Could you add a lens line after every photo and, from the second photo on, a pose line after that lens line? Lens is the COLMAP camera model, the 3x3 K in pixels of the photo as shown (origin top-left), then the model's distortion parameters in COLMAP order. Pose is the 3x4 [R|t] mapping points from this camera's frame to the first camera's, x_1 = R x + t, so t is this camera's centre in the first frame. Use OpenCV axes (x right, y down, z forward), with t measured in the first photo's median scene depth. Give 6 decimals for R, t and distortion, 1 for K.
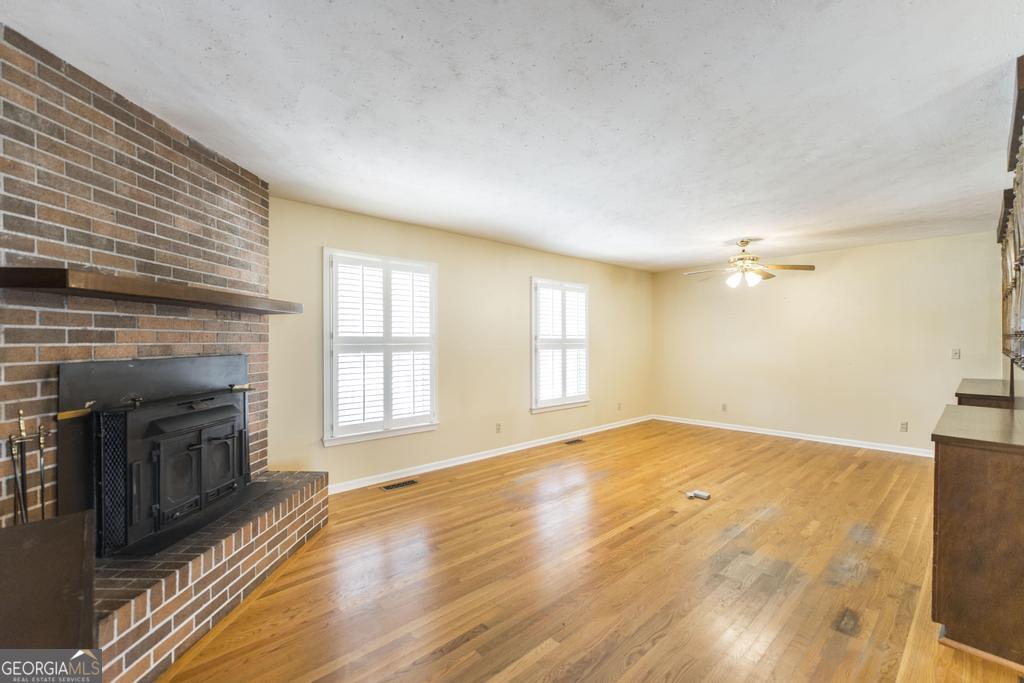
lens RADIAL K [[444.5, 0, 513.3], [0, 444.5, 340.5], [0, 0, 1]] dist [0.000015, -0.000032]
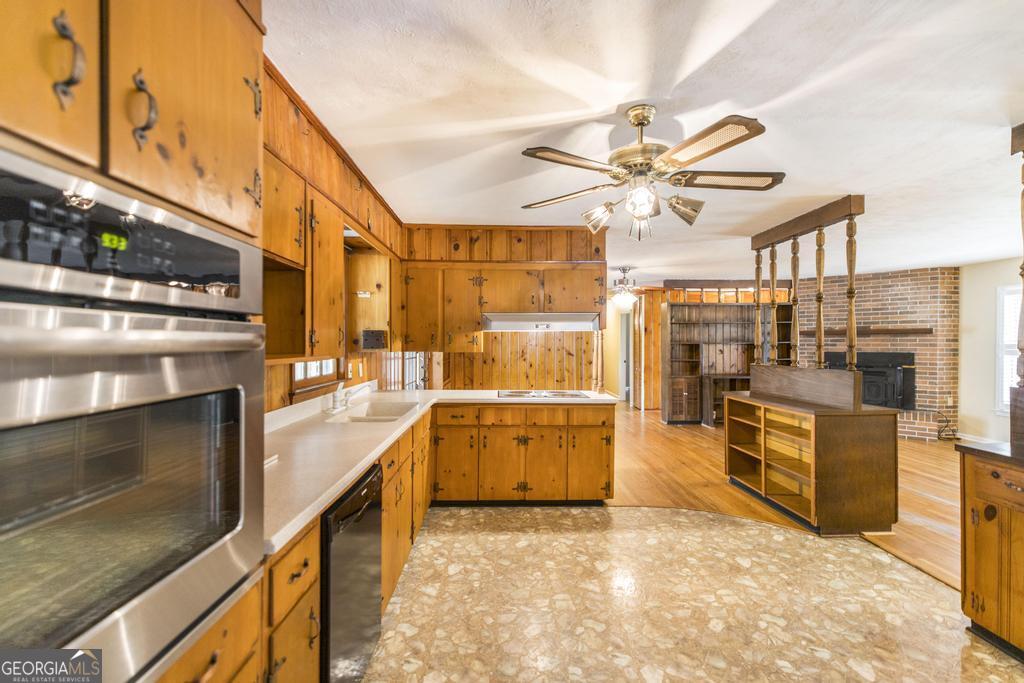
lens RADIAL K [[444.5, 0, 513.3], [0, 444.5, 340.5], [0, 0, 1]] dist [0.000015, -0.000032]
pose [[-0.666893, -0.000003, -0.745154, 1.656477], [0.000499, 1.000000, -0.000451, -0.020714], [0.745154, -0.000673, -0.666893, 0.690727]]
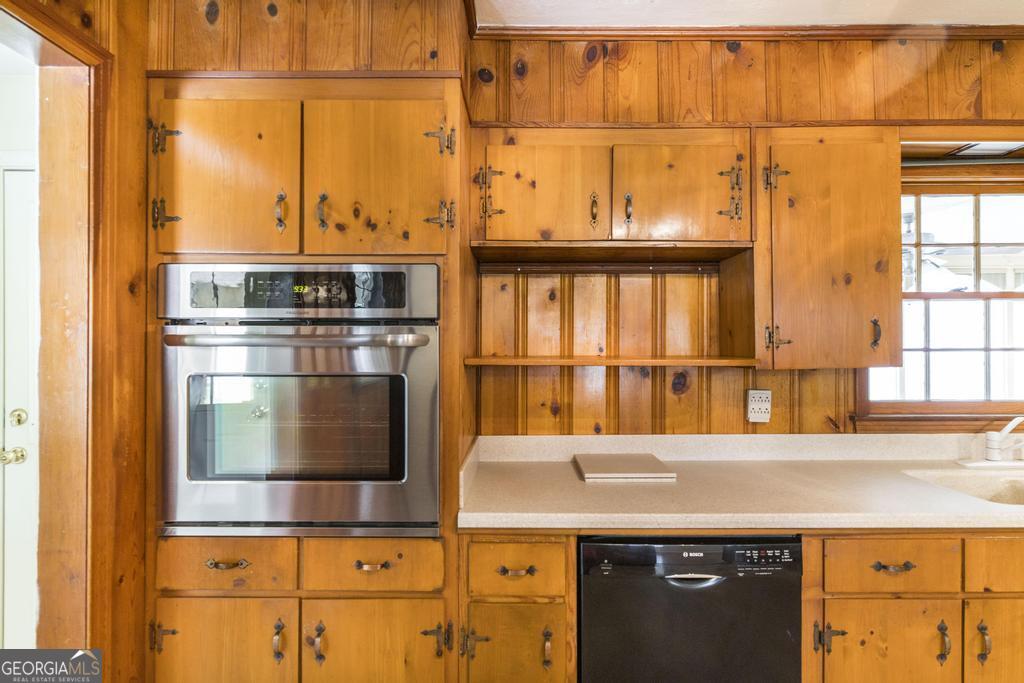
lens RADIAL K [[527.2, 0, 519.2], [0, 527.2, 343.6], [0, 0, 1]] dist [0.011368, -0.000655]
pose [[-0.727484, 0.007899, 0.686079, 1.306823], [0.002503, 0.999958, -0.008858, -0.015446], [-0.686120, -0.004726, -0.727473, 0.645381]]
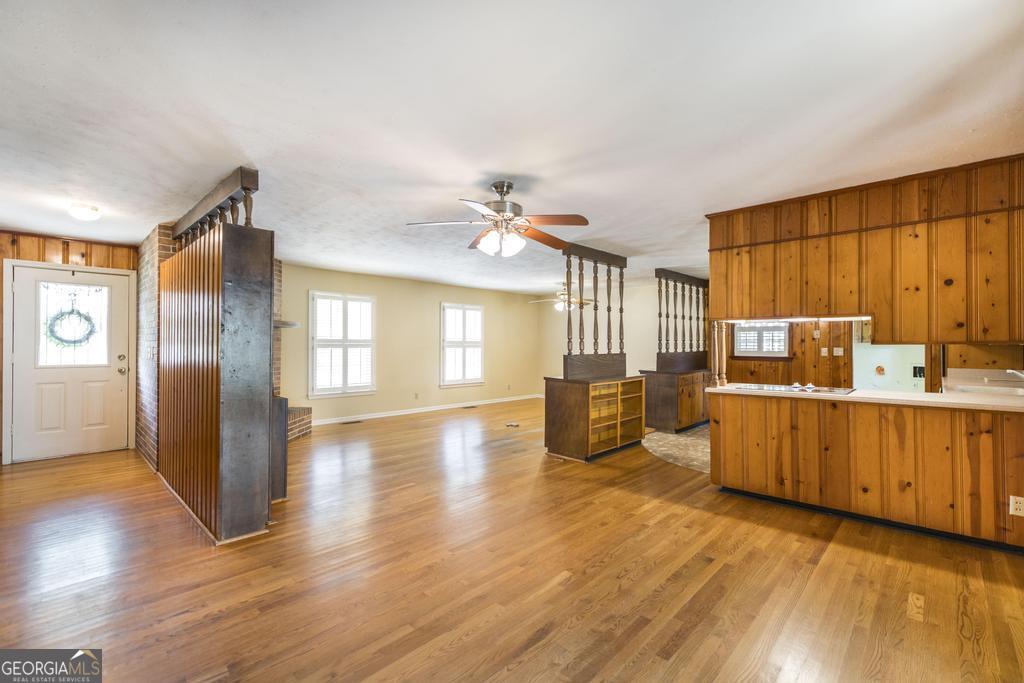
lens RADIAL K [[444.5, 0, 513.3], [0, 444.5, 340.5], [0, 0, 1]] dist [0.000015, -0.000032]
pose [[0.998595, 0.006857, 0.052541, 0.278558], [-0.006536, 0.999959, -0.006291, 0.003823], [-0.052582, 0.005938, 0.998599, -0.763402]]
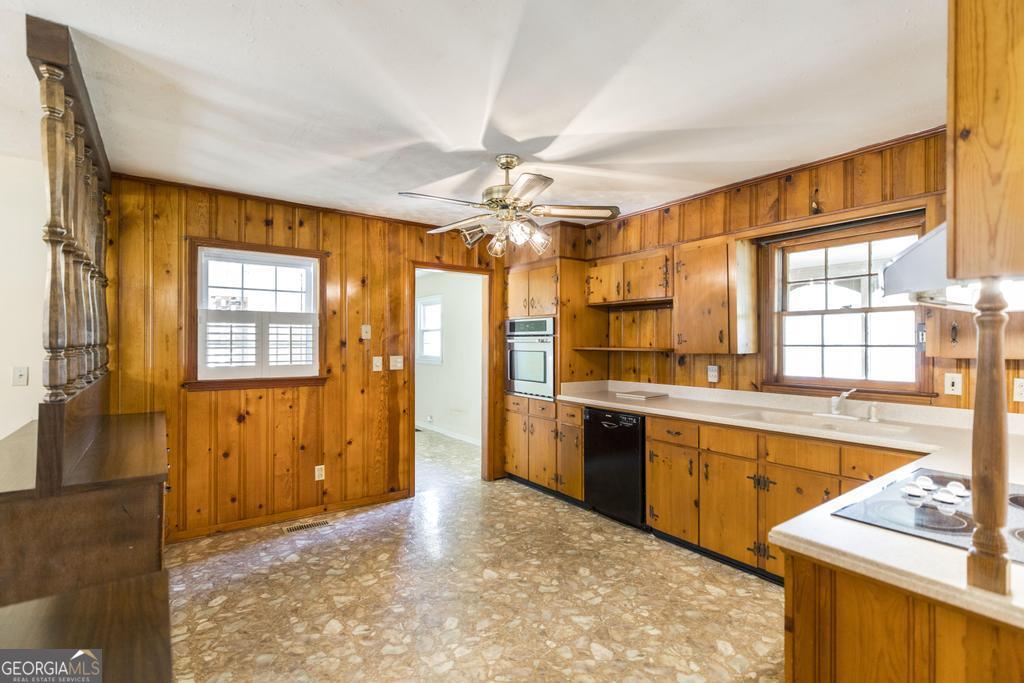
lens RADIAL K [[503.3, 0, 514.2], [0, 503.3, 341.1], [0, 0, 1]] dist [-0.000284, 0.000143]
pose [[0.146274, 0.006293, 0.989224, 0.540165], [-0.004713, 0.999973, -0.005664, -0.013649], [-0.989233, -0.003834, 0.146300, 0.364078]]
